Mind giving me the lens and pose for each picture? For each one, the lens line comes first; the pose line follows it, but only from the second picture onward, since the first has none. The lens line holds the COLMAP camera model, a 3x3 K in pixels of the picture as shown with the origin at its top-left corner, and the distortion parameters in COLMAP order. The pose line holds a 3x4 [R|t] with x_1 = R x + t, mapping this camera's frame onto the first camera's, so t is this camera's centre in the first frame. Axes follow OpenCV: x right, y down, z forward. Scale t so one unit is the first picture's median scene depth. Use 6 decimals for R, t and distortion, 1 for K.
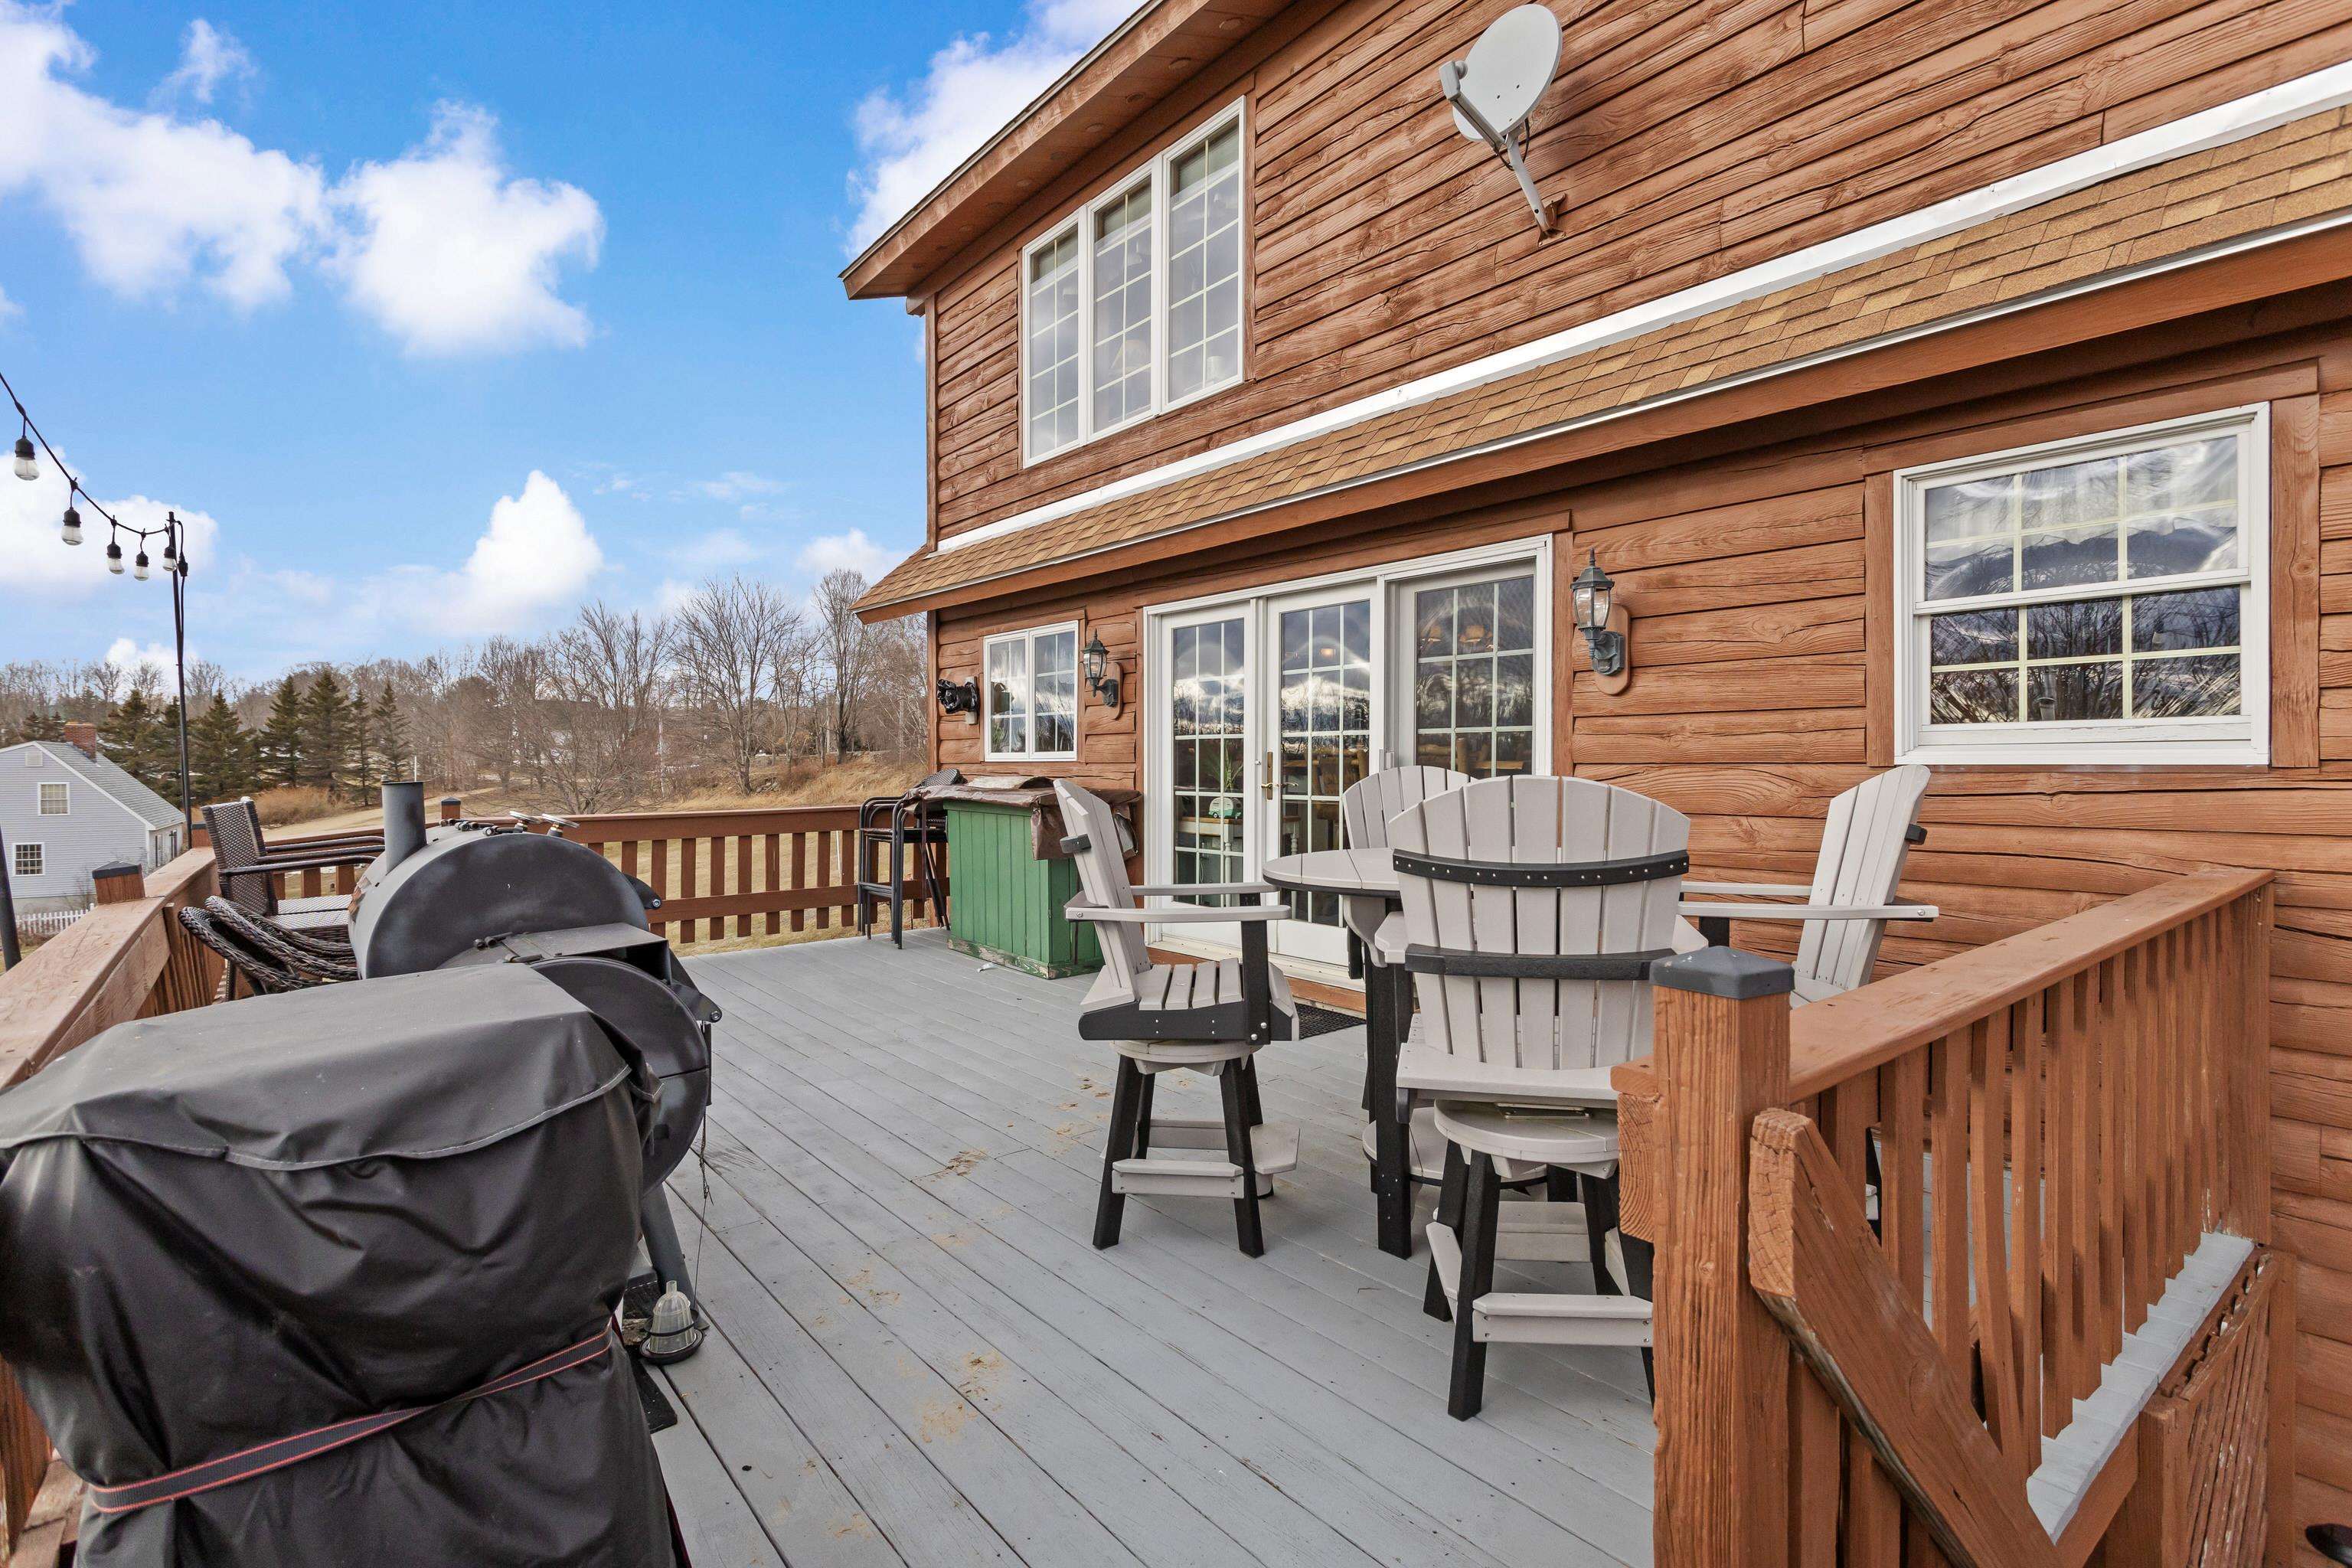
lens RADIAL K [[1110.8, 0, 1189.9], [0, 1110.8, 774.1], [0, 0, 1]] dist [0.002331, 0.001008]
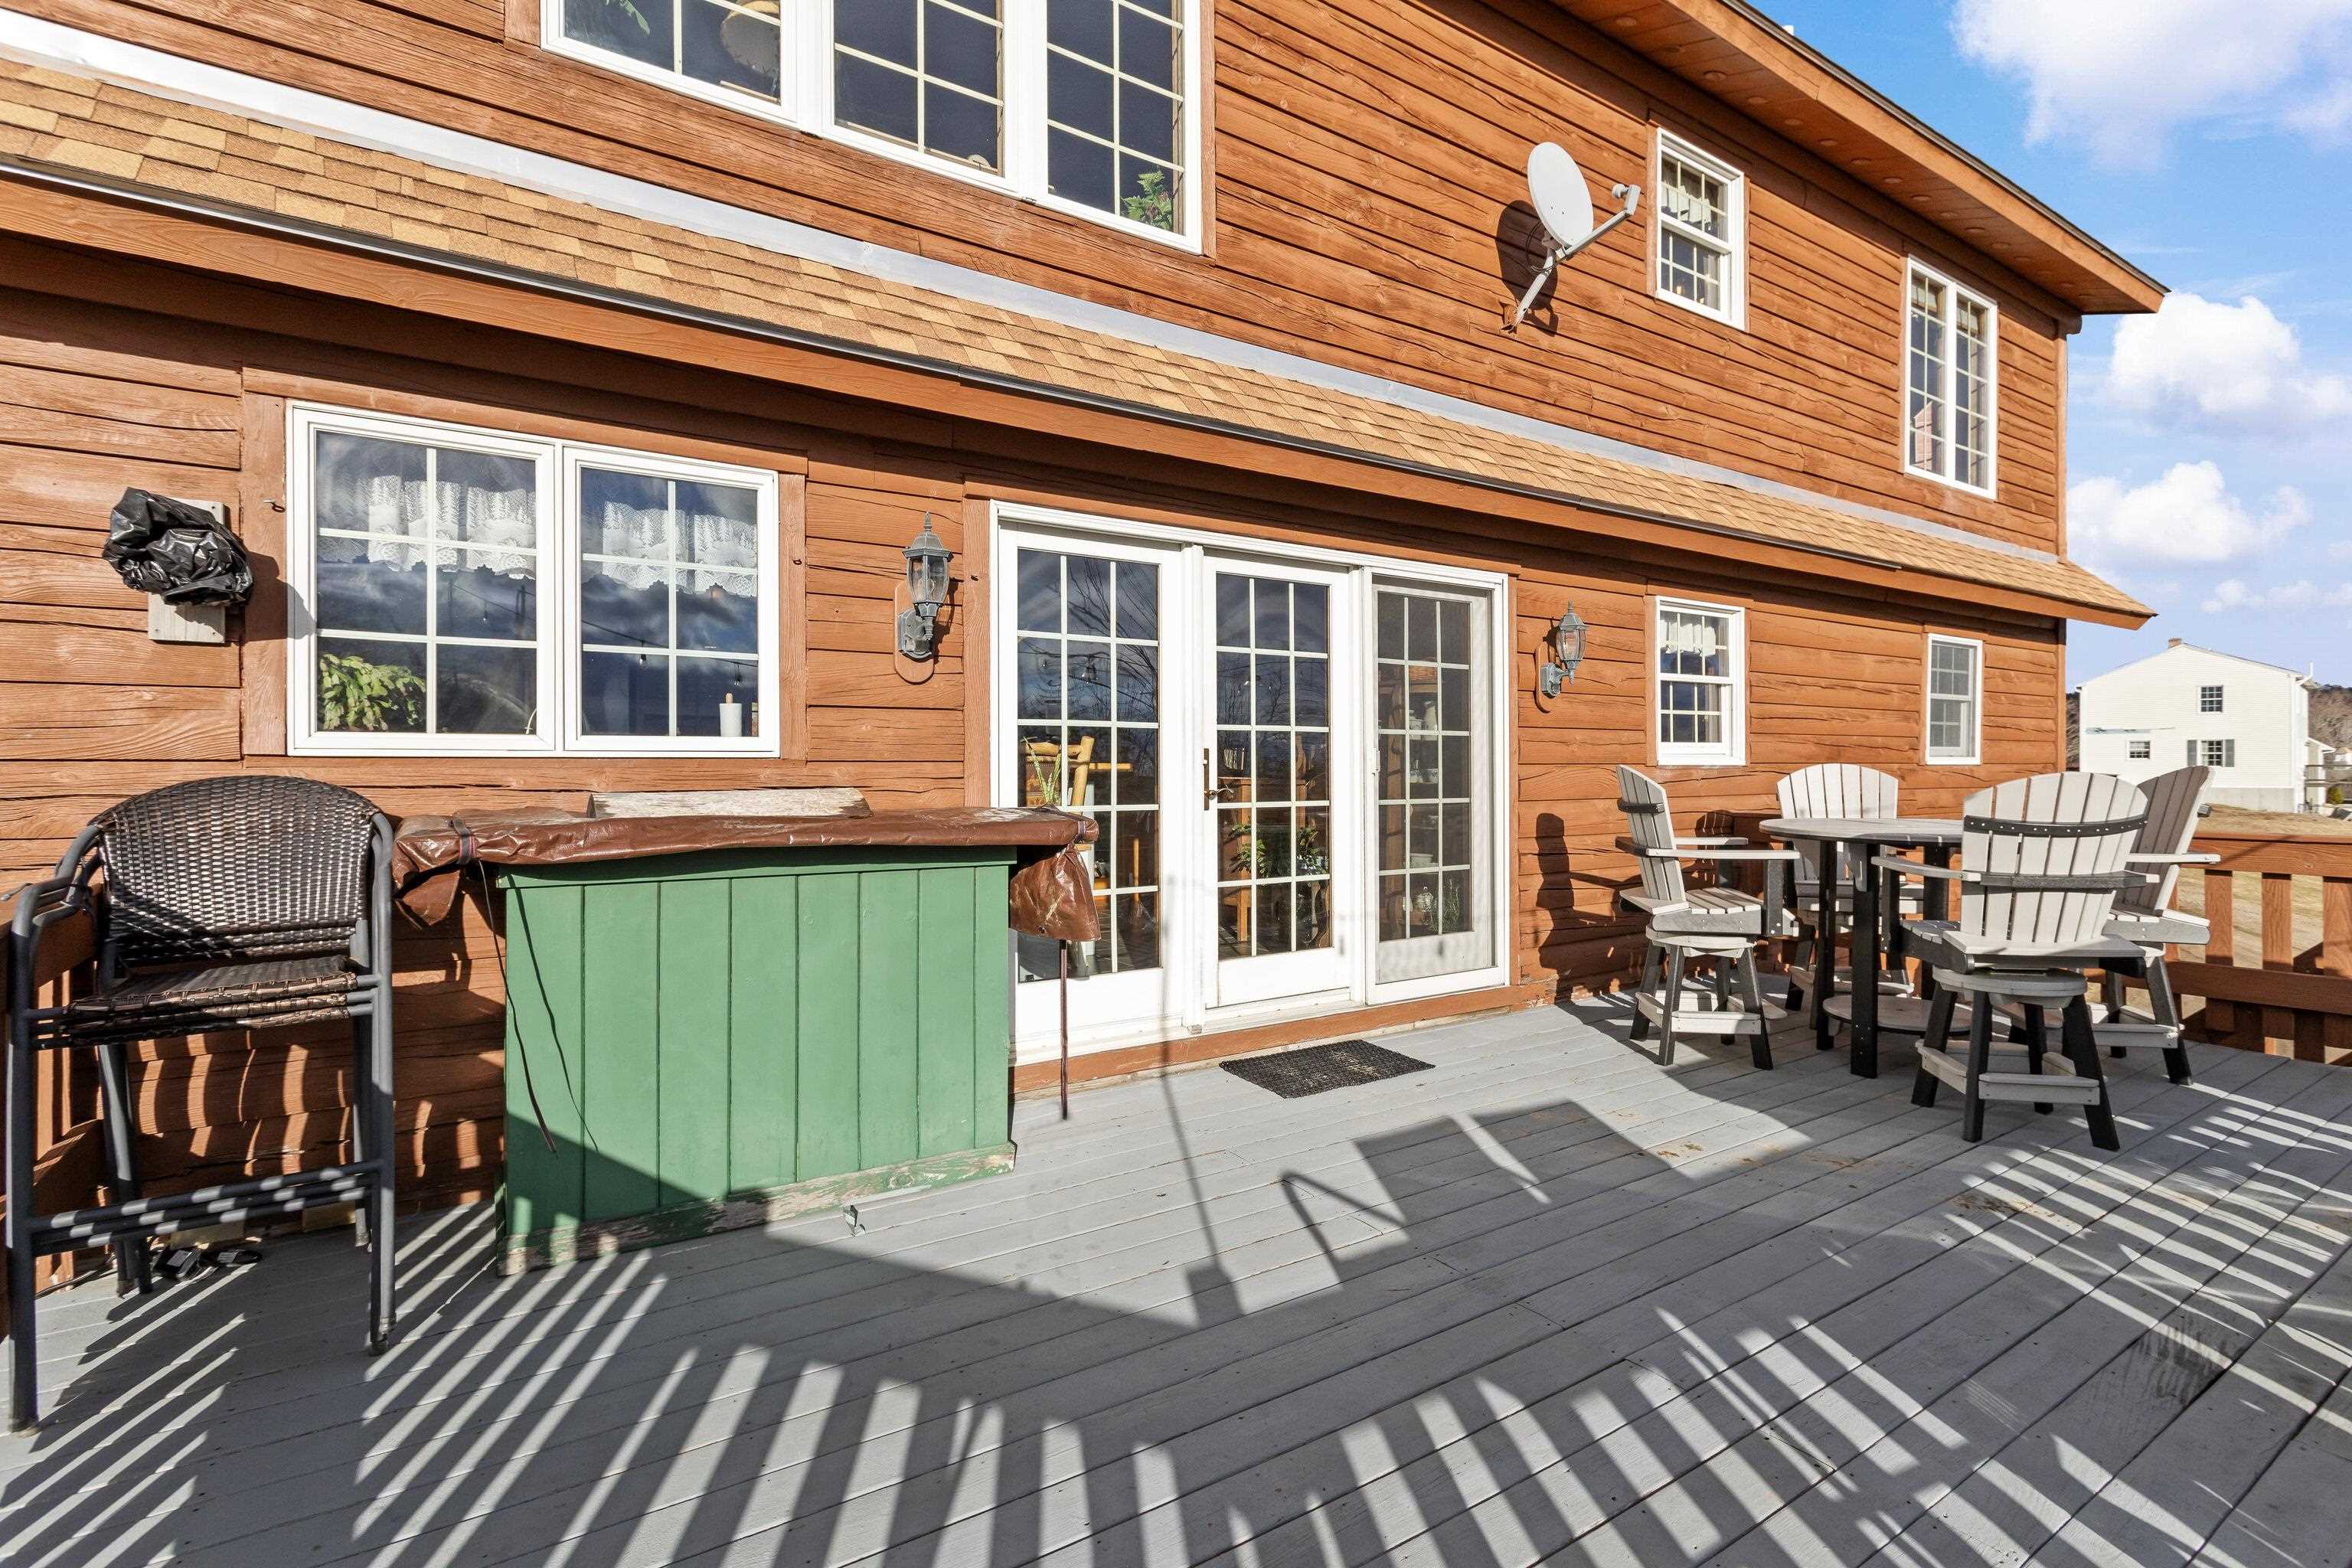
lens RADIAL K [[1110.8, 0, 1189.9], [0, 1110.8, 774.1], [0, 0, 1]] dist [0.002331, 0.001008]
pose [[0.097567, -0.007179, 0.995203, -0.909928], [0.008479, 0.999944, 0.006381, -0.008526], [-0.995193, 0.007816, 0.097622, 1.212931]]
